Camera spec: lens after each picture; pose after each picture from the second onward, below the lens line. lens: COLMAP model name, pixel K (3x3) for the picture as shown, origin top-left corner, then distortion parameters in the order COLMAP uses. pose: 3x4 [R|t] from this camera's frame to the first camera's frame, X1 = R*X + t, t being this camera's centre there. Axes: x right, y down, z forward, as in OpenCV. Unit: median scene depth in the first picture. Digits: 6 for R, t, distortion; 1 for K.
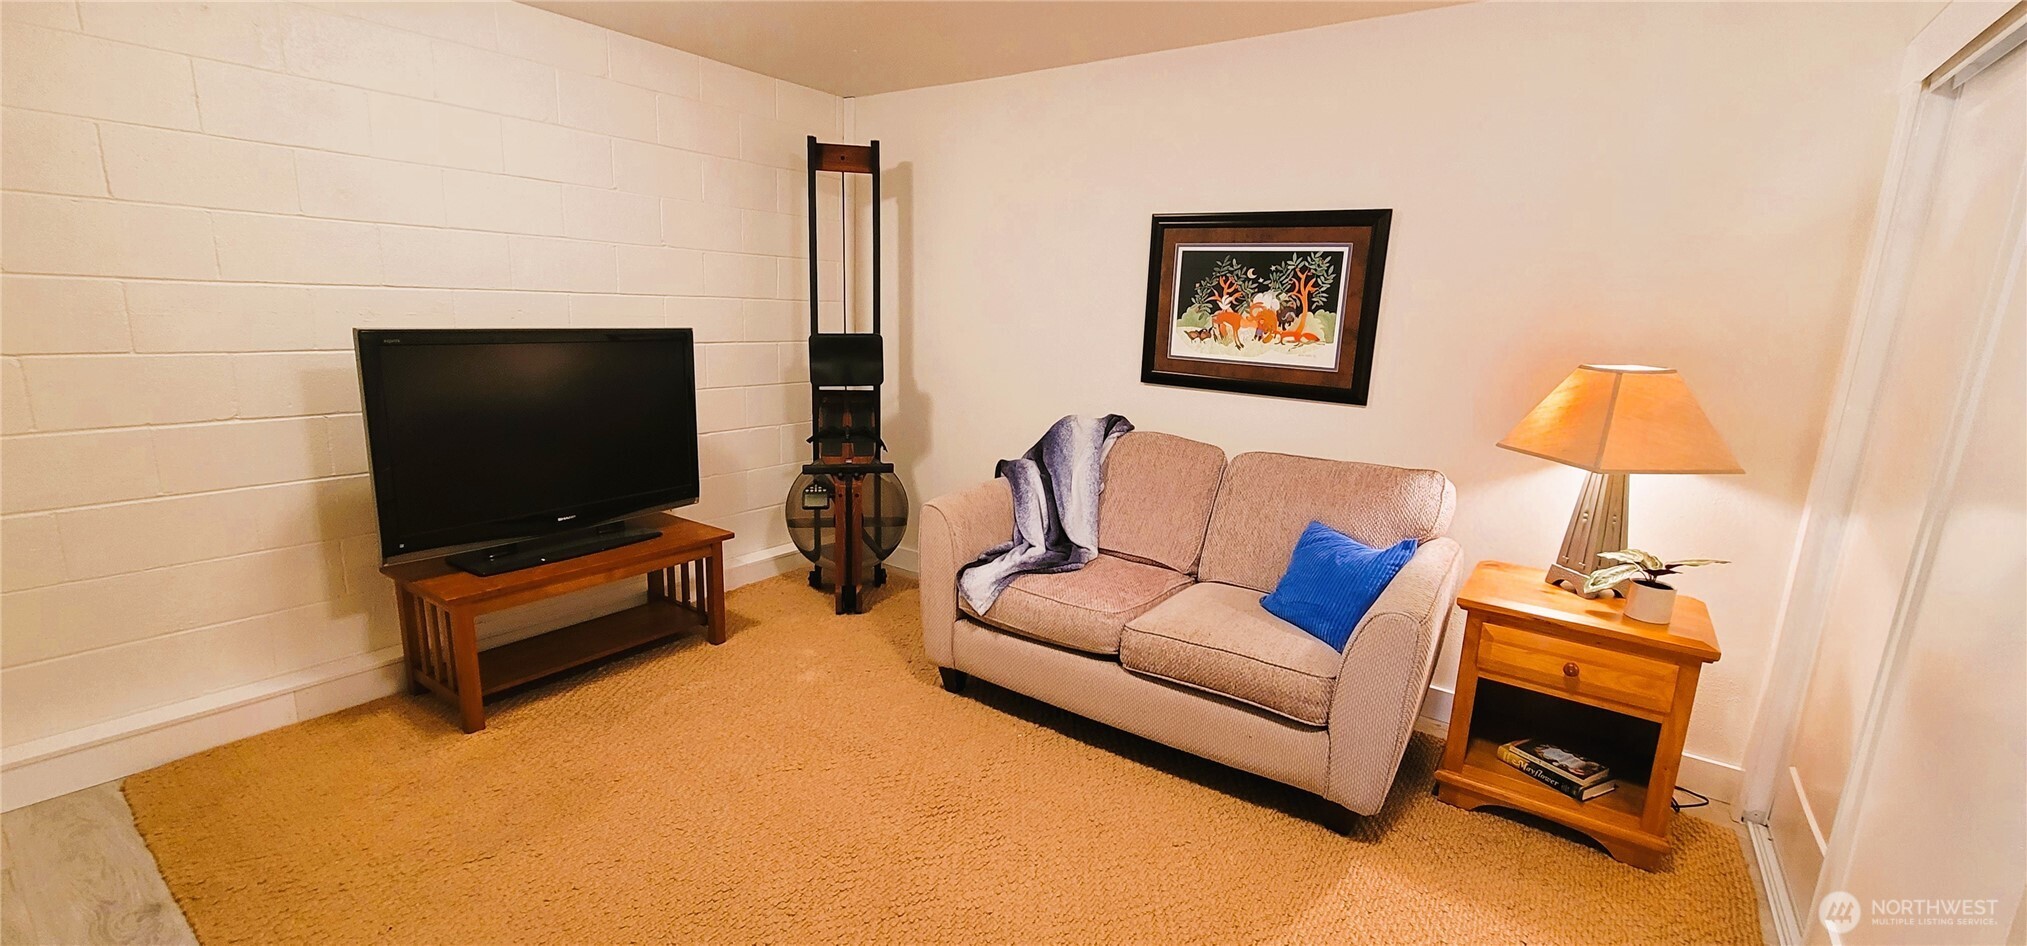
lens RADIAL K [[831.1, 0, 1012.3], [0, 831.1, 476.4], [0, 0, 1]] dist [-0.000249, 0.000010]
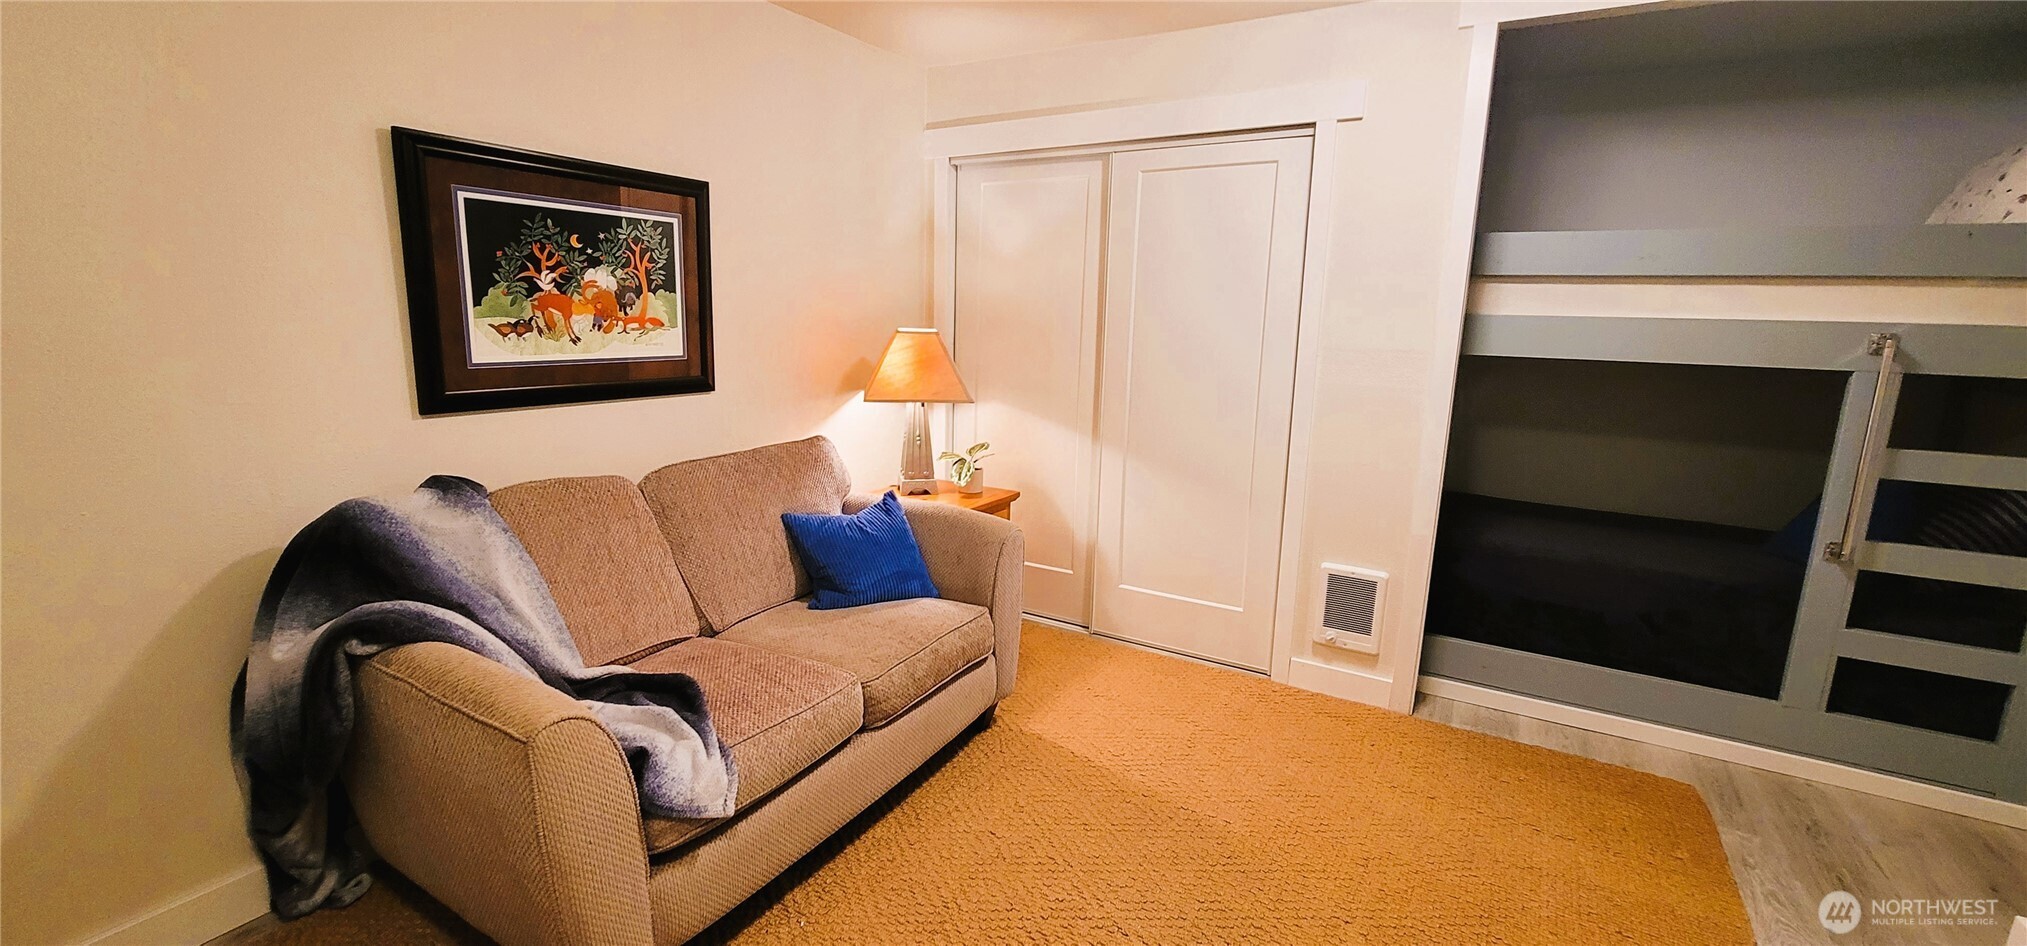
lens RADIAL K [[831.1, 0, 1010.1], [0, 831.1, 473.9], [0, 0, 1]] dist [-0.000249, 0.000010]
pose [[-0.085187, -0.233581, 0.968598, -0.513697], [0.186190, 0.951276, 0.245779, -0.157148], [-0.978814, 0.201281, -0.037546, 0.692031]]
